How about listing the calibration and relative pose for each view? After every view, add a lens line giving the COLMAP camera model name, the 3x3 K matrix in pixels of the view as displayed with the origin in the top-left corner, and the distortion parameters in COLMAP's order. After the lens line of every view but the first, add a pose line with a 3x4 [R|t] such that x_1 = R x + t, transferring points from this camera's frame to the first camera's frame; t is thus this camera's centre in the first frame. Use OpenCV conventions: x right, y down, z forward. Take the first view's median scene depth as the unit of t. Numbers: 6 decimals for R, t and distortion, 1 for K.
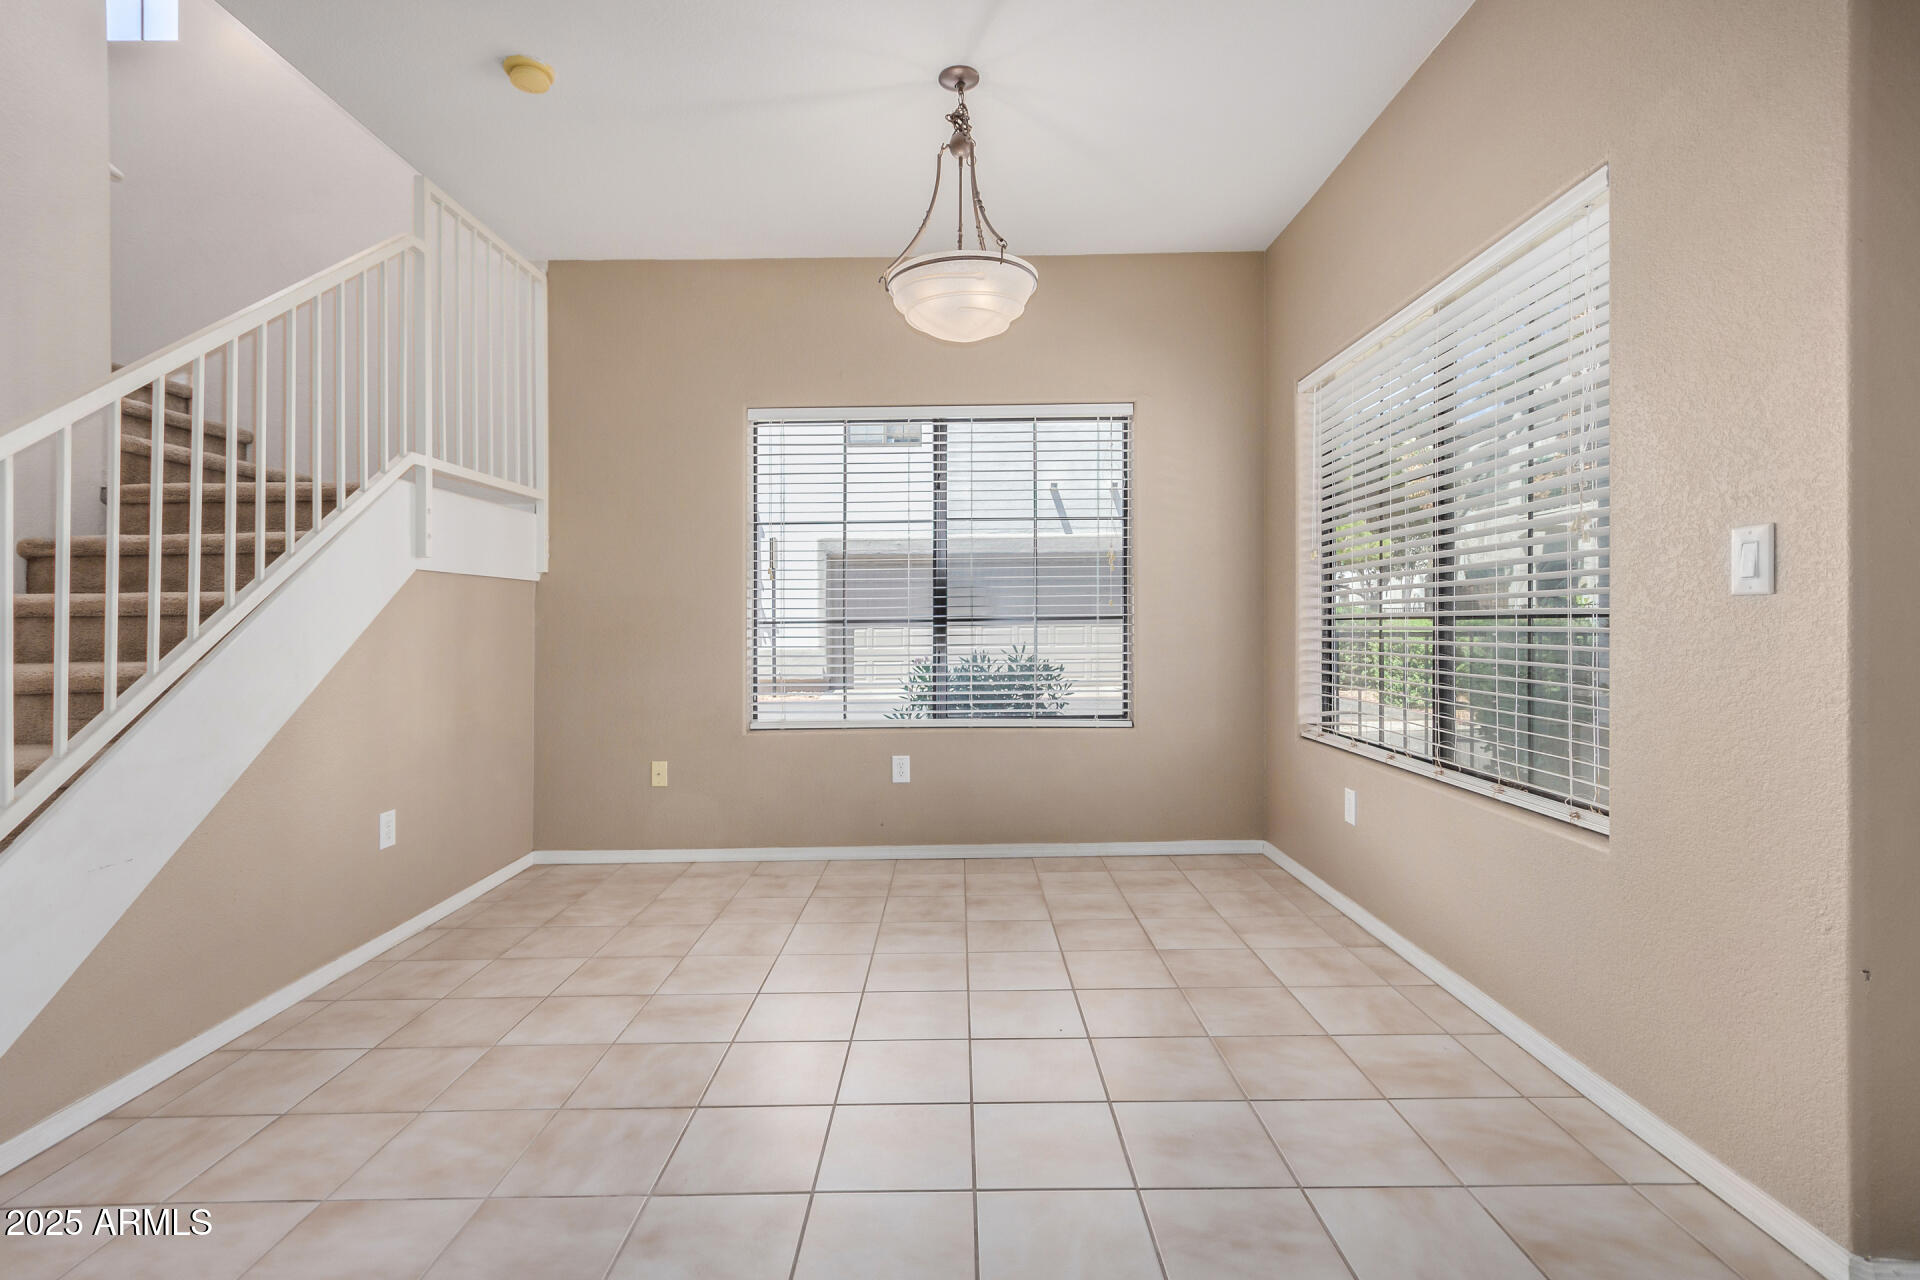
lens RADIAL K [[917.7, 0, 960.0], [0, 917.7, 640.0], [0, 0, 1]] dist [-0.000399, 0.000472]
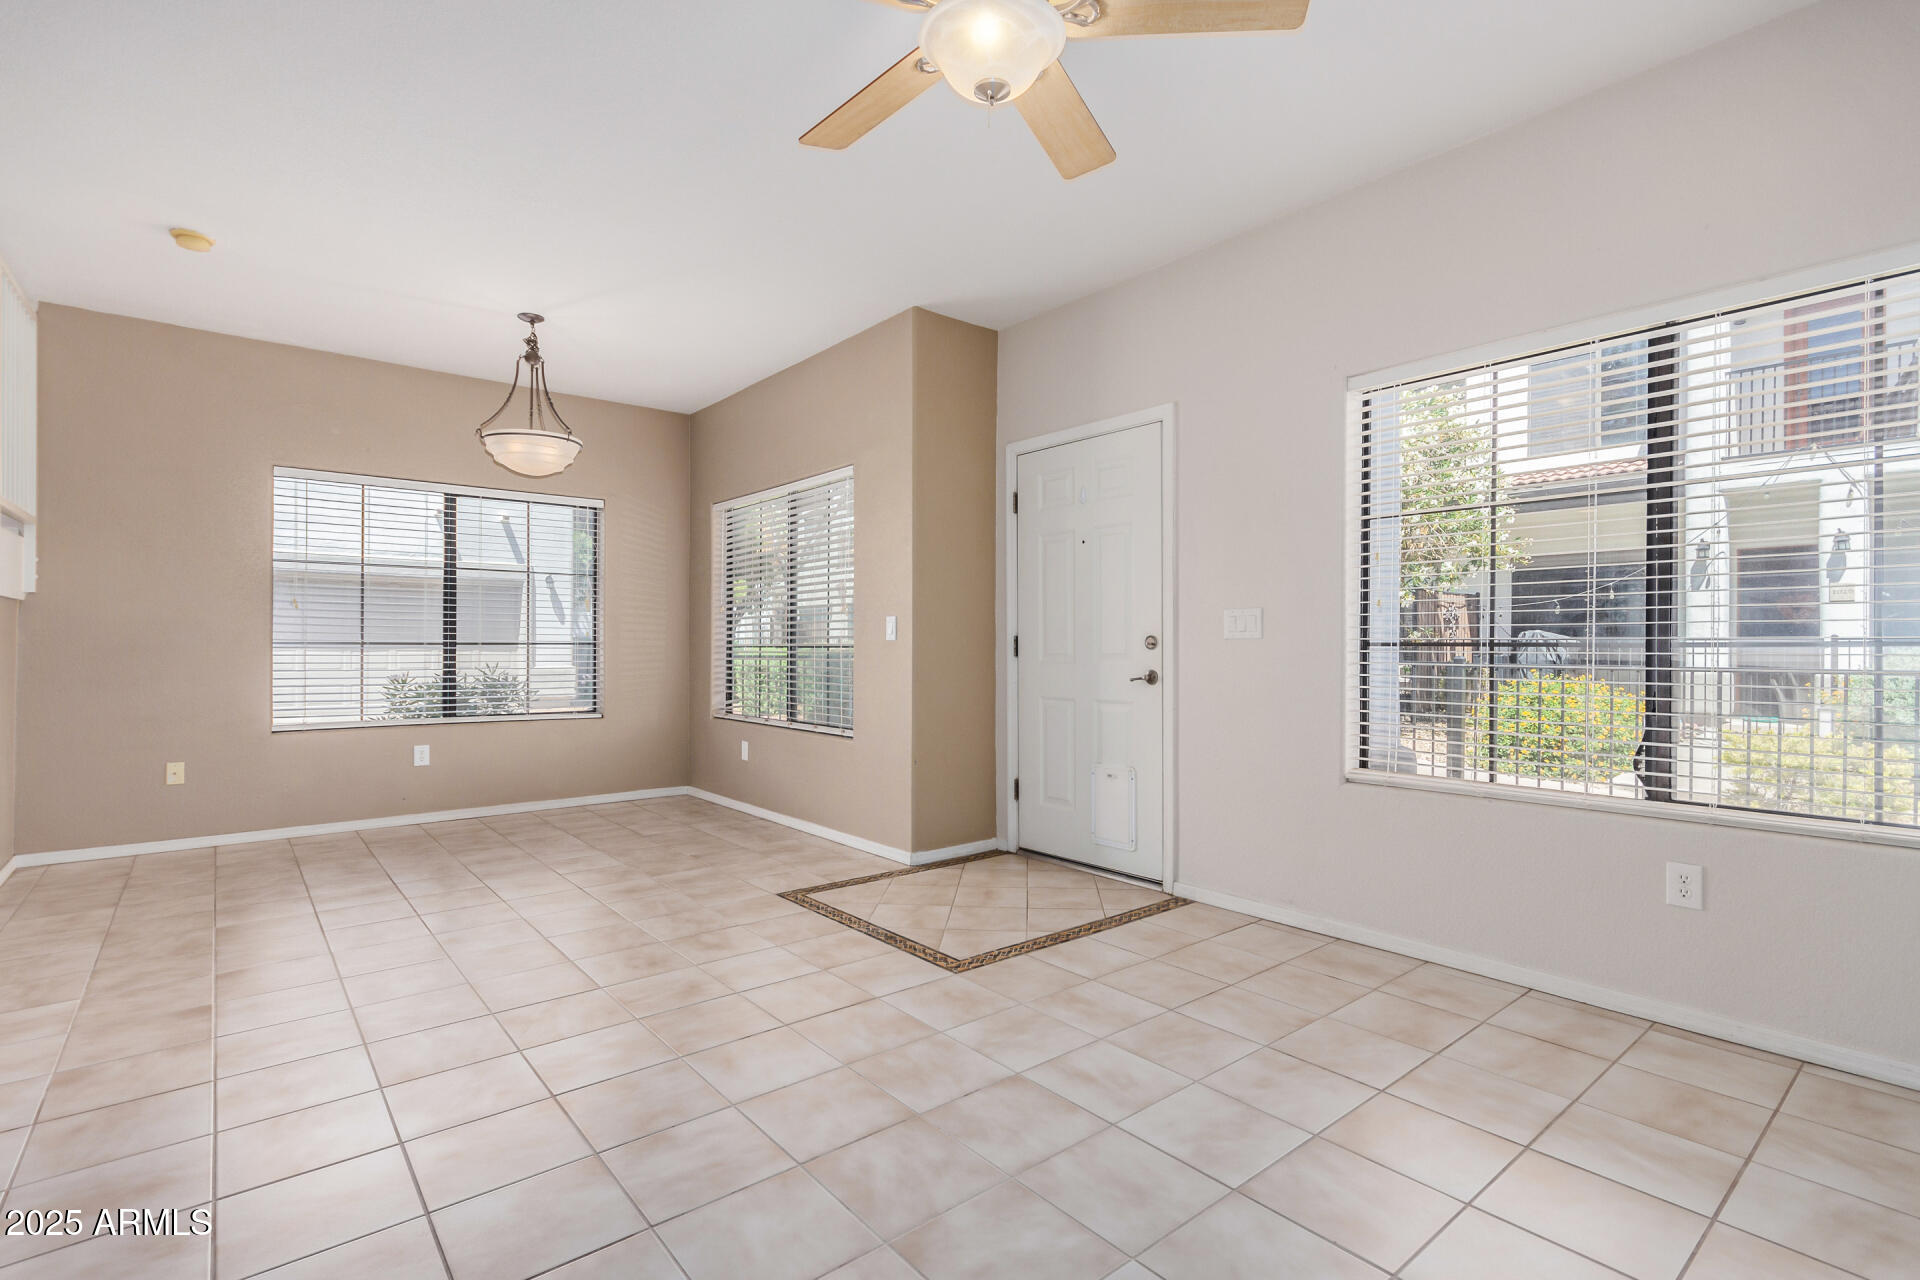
lens RADIAL K [[891.1, 0, 966.9], [0, 891.1, 650.7], [0, 0, 1]] dist [0.002260, 0.000689]
pose [[0.771604, 0.011786, 0.635995, -0.299500], [-0.000277, 0.999834, -0.018193, 0.013558], [-0.636104, 0.013861, 0.771479, -0.535664]]
